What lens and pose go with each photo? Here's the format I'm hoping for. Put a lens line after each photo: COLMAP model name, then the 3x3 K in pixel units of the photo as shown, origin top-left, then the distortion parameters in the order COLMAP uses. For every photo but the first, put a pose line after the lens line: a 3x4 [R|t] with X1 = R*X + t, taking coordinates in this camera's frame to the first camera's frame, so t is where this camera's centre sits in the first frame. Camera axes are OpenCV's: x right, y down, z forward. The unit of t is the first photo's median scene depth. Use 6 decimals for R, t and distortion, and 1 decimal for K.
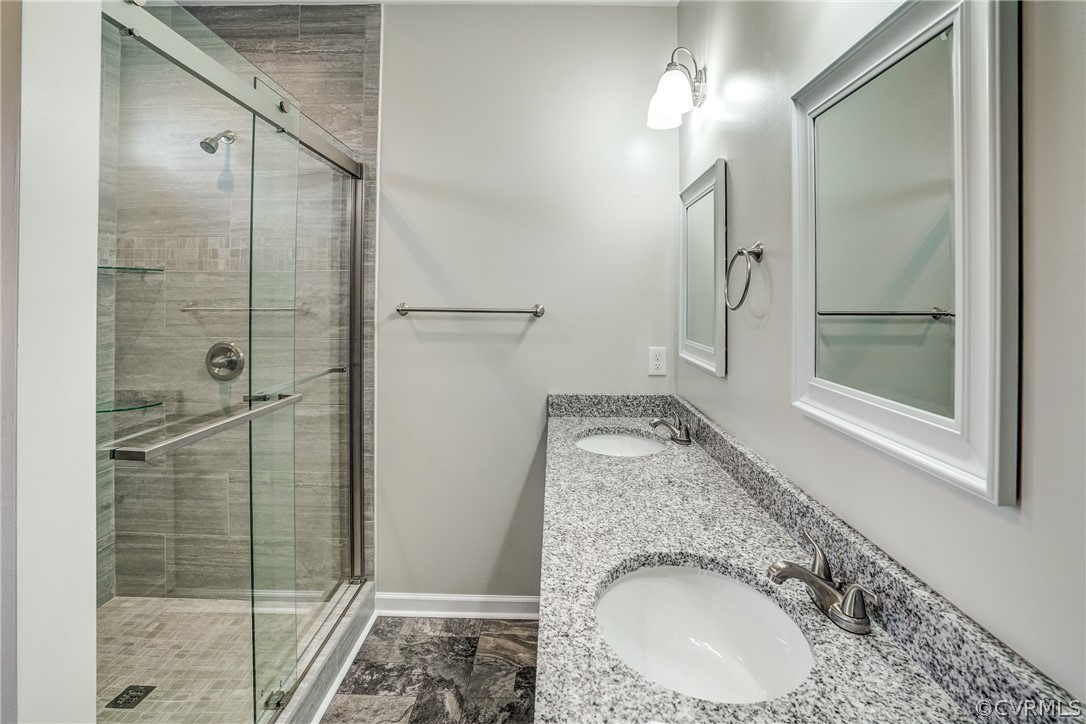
lens RADIAL K [[520.7, 0, 548.5], [0, 520.7, 286.3], [0, 0, 1]] dist [-0.059653, 0.017196]
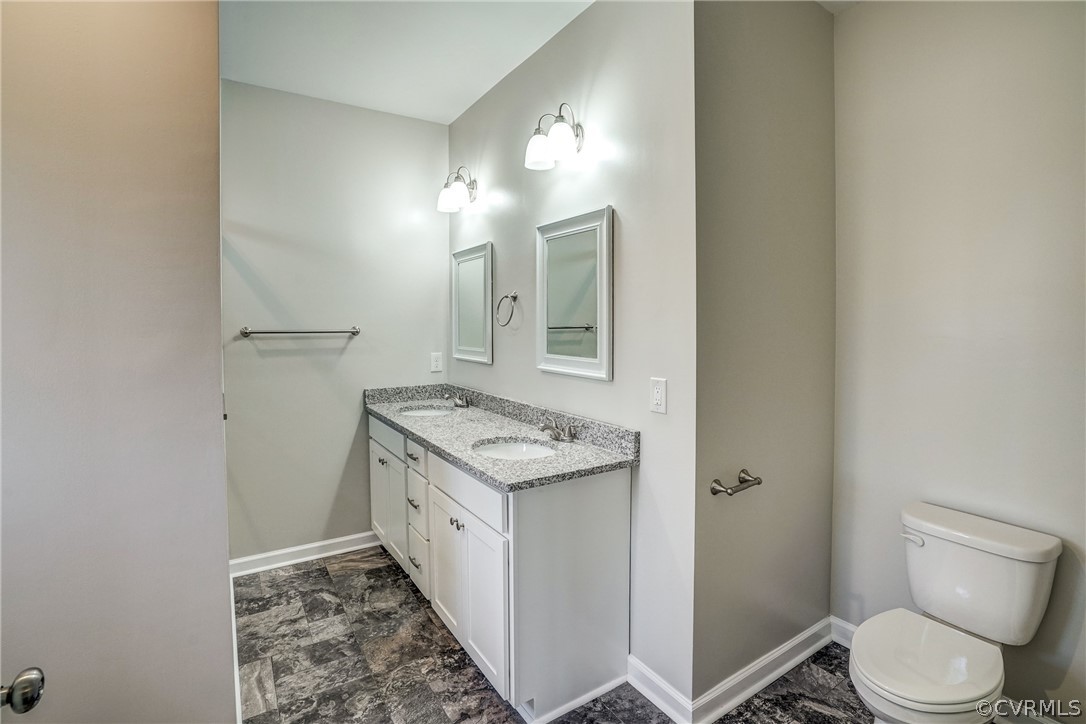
lens RADIAL K [[510.0, 0, 551.0], [0, 510.0, 332.0], [0, 0, 1]] dist [-0.070555, 0.026328]
pose [[0.830042, -0.026680, 0.557062, -0.347749], [0.000284, 0.998875, 0.047416, -0.014050], [-0.557701, -0.039199, 0.829116, -0.425756]]
